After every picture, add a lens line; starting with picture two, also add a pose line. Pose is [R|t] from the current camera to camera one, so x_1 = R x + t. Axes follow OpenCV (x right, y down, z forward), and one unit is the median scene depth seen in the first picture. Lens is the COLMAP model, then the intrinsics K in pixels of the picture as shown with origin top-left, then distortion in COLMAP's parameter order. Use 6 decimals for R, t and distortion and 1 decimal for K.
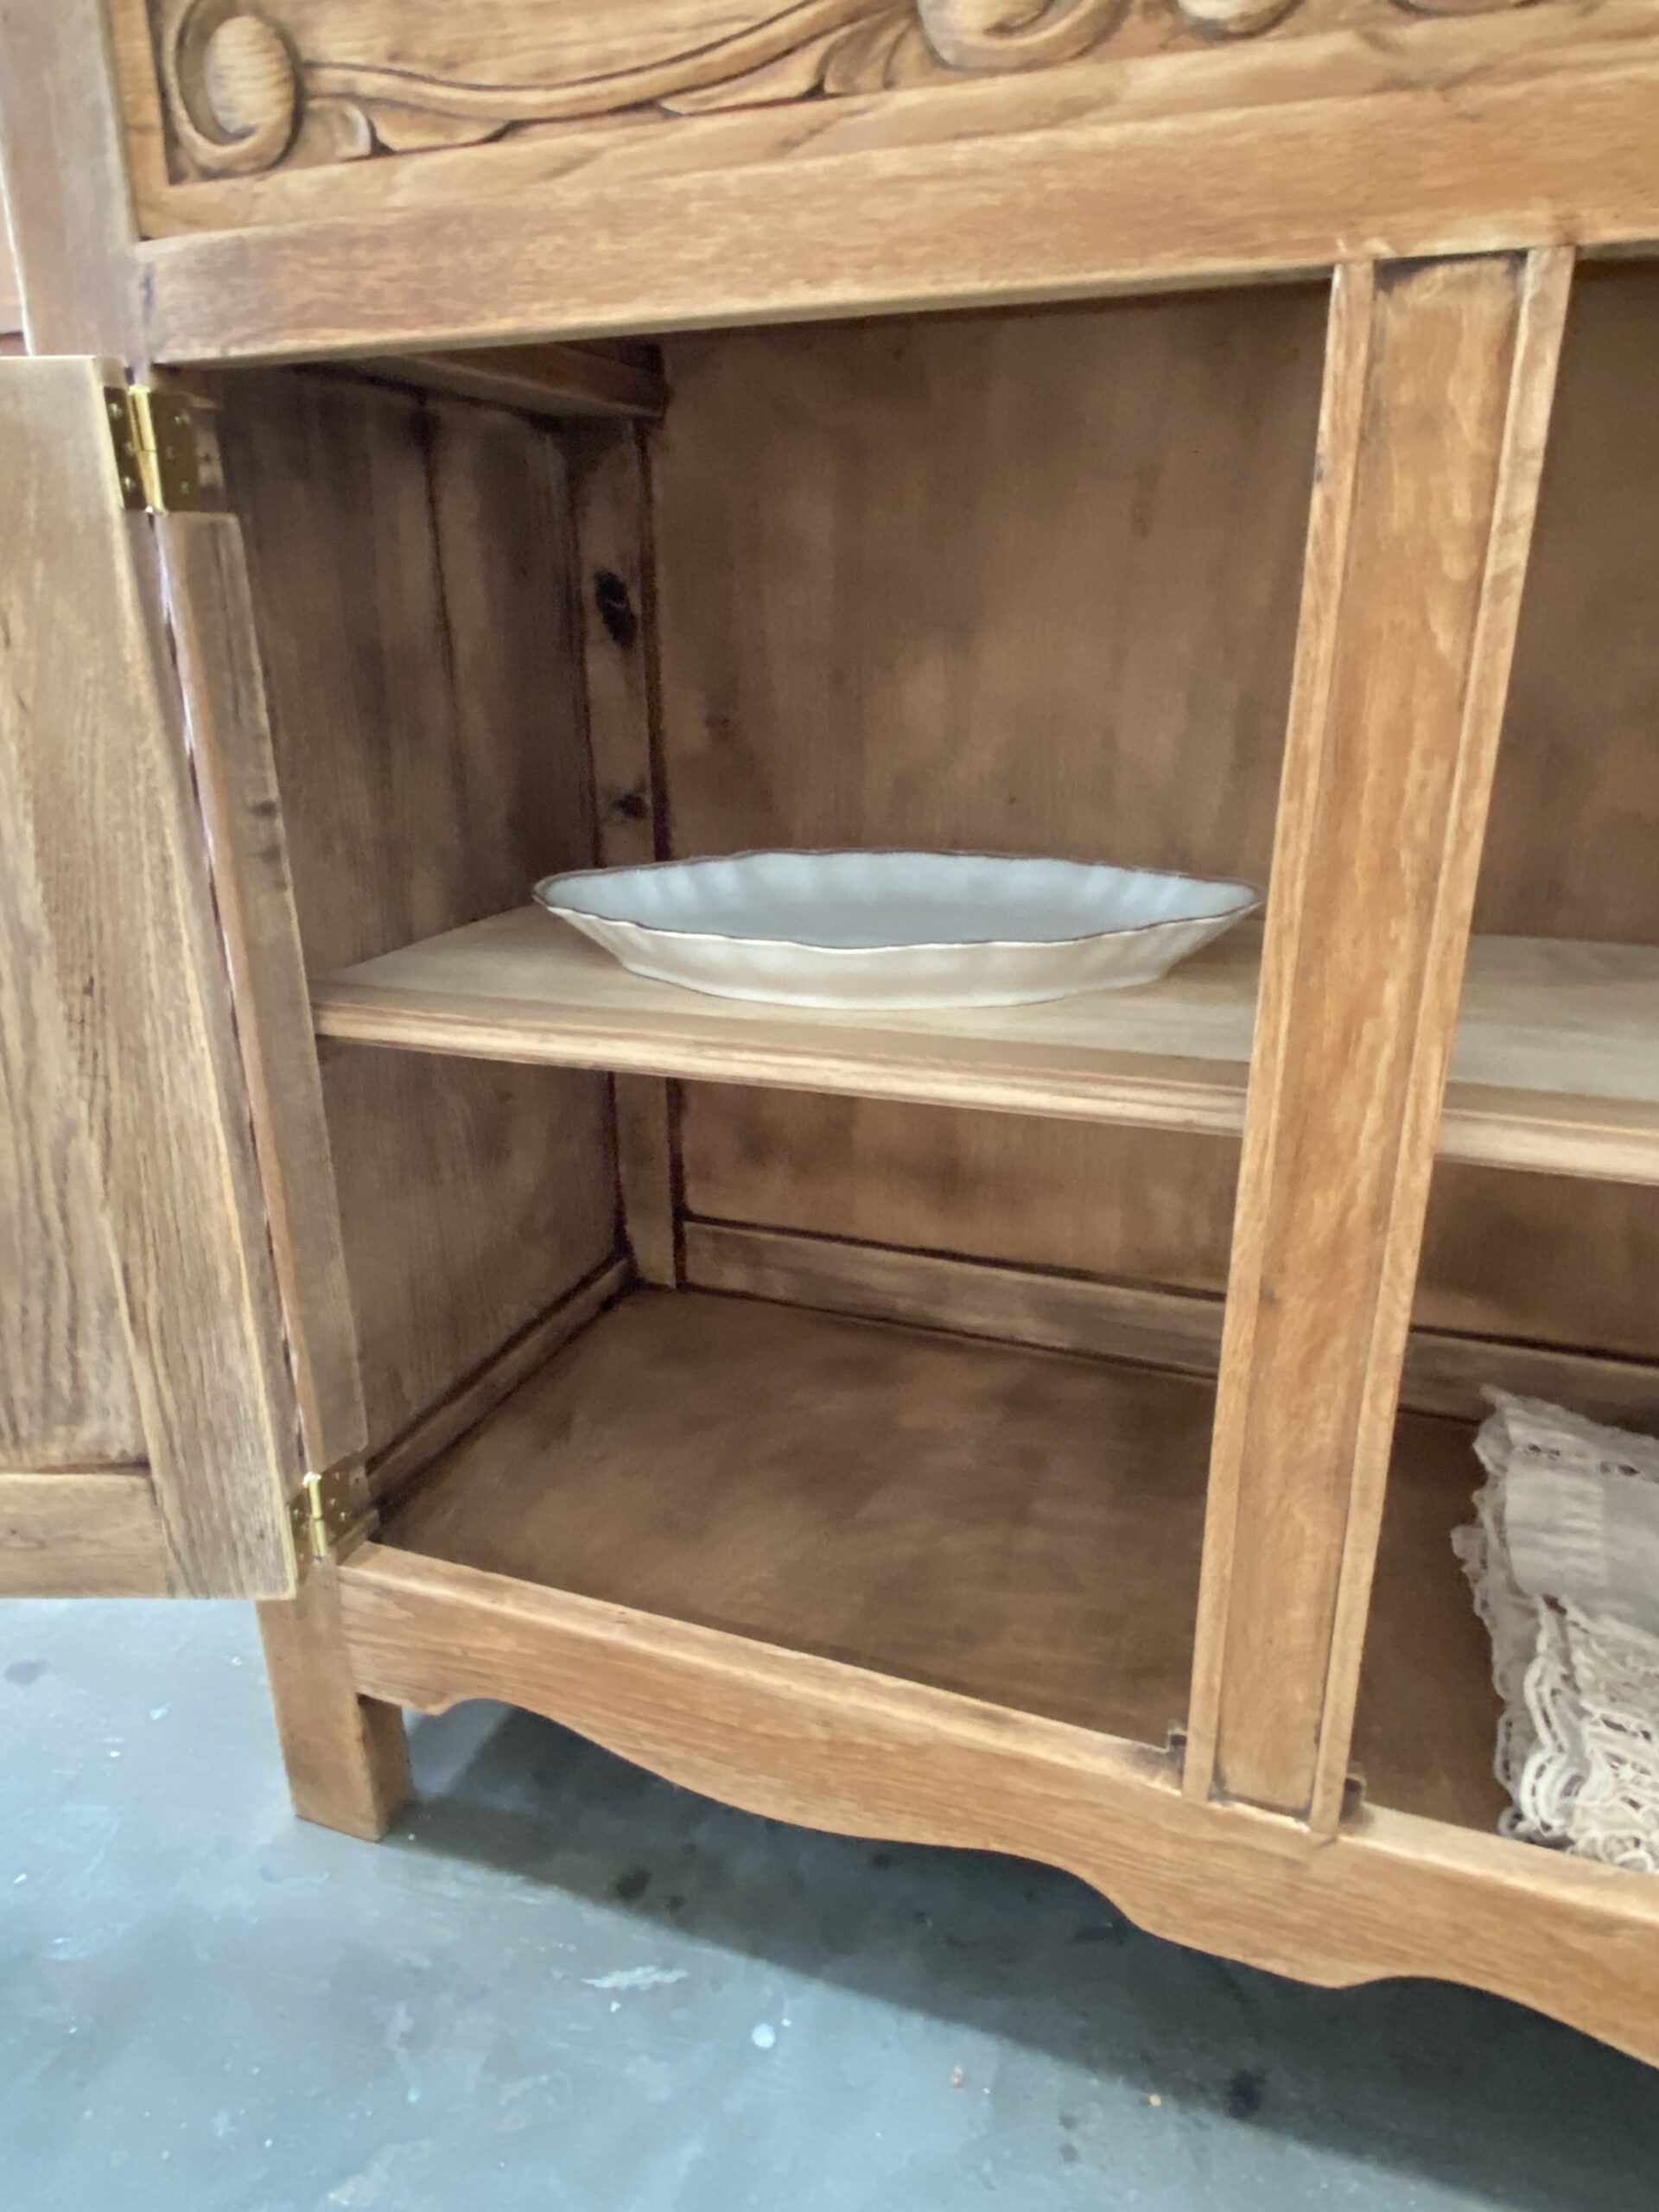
lens RADIAL K [[1419.1, 0, 824.1], [0, 1419.1, 1124.1], [0, 0, 1]] dist [0.053960, -0.058565]
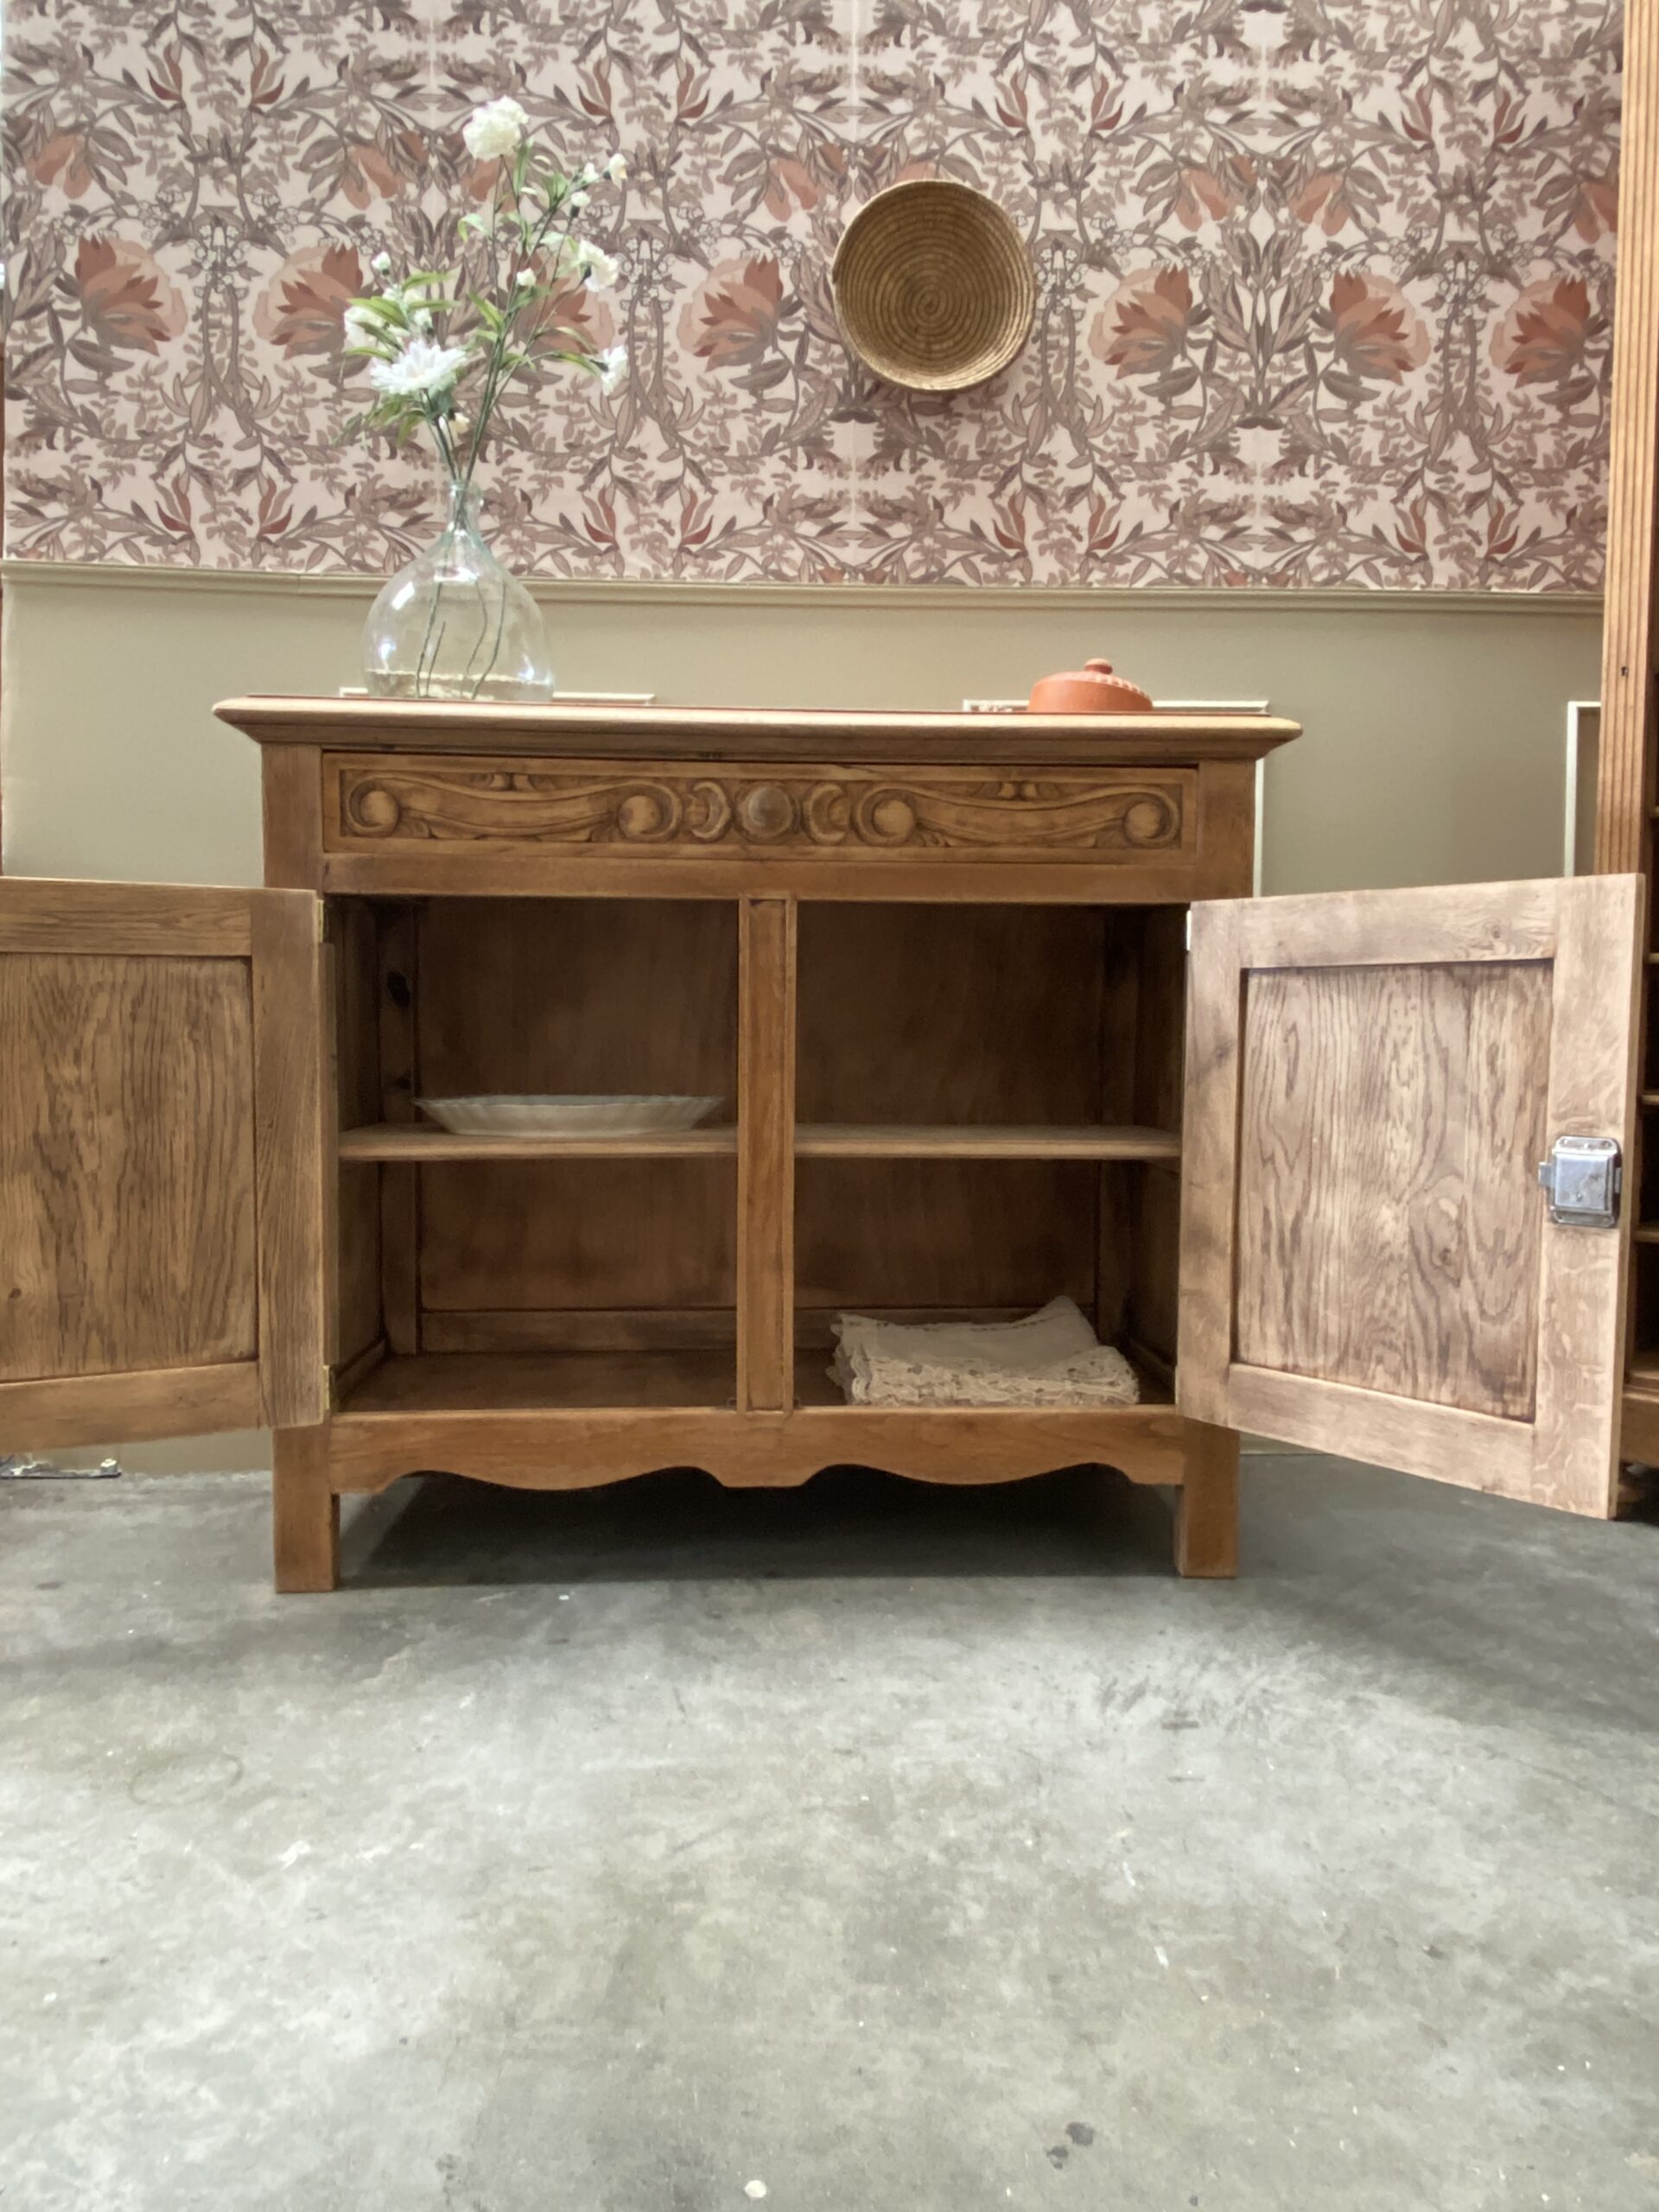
lens RADIAL K [[1420.9, 0, 829.5], [0, 1420.9, 1106.0], [0, 0, 1]] dist [0.058554, -0.072979]
pose [[0.911746, -0.007408, 0.410687, -0.806892], [0.125821, 0.956811, -0.262071, 0.775818], [-0.391008, 0.290615, 0.873301, -1.831788]]
